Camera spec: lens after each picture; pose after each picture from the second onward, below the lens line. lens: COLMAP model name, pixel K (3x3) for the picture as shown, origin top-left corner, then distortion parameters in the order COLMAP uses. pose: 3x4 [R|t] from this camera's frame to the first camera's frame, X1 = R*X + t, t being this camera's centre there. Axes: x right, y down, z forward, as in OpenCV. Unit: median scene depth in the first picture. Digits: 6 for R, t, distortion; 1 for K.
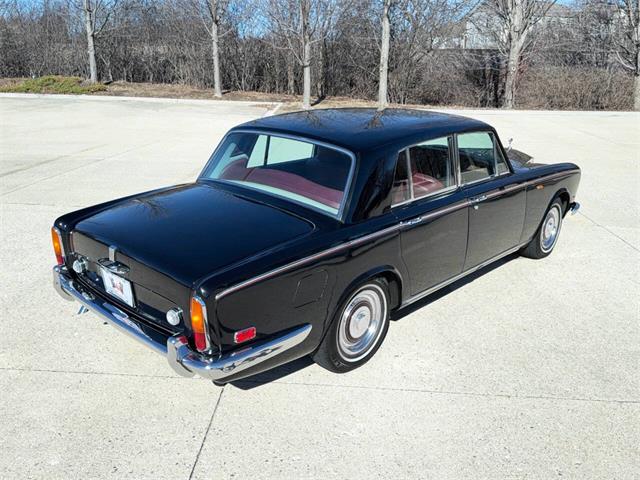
lens RADIAL K [[615.5, 0, 309.9], [0, 615.5, 212.6], [0, 0, 1]] dist [0.020872, 0.000000]
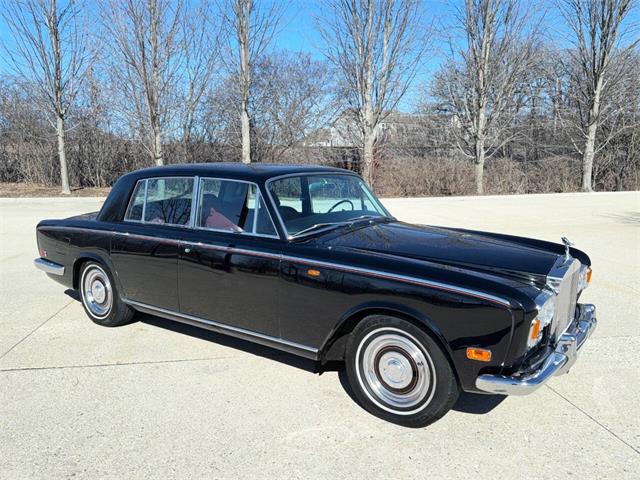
lens RADIAL K [[544.8, 0, 330.7], [0, 544.8, 235.1], [0, 0, 1]] dist [0.043156, -0.078997]
pose [[0.974599, -0.046686, 0.219039, 0.056291], [0.073127, 0.990763, -0.114200, -0.004301], [-0.211684, 0.127317, 0.969010, 0.129020]]
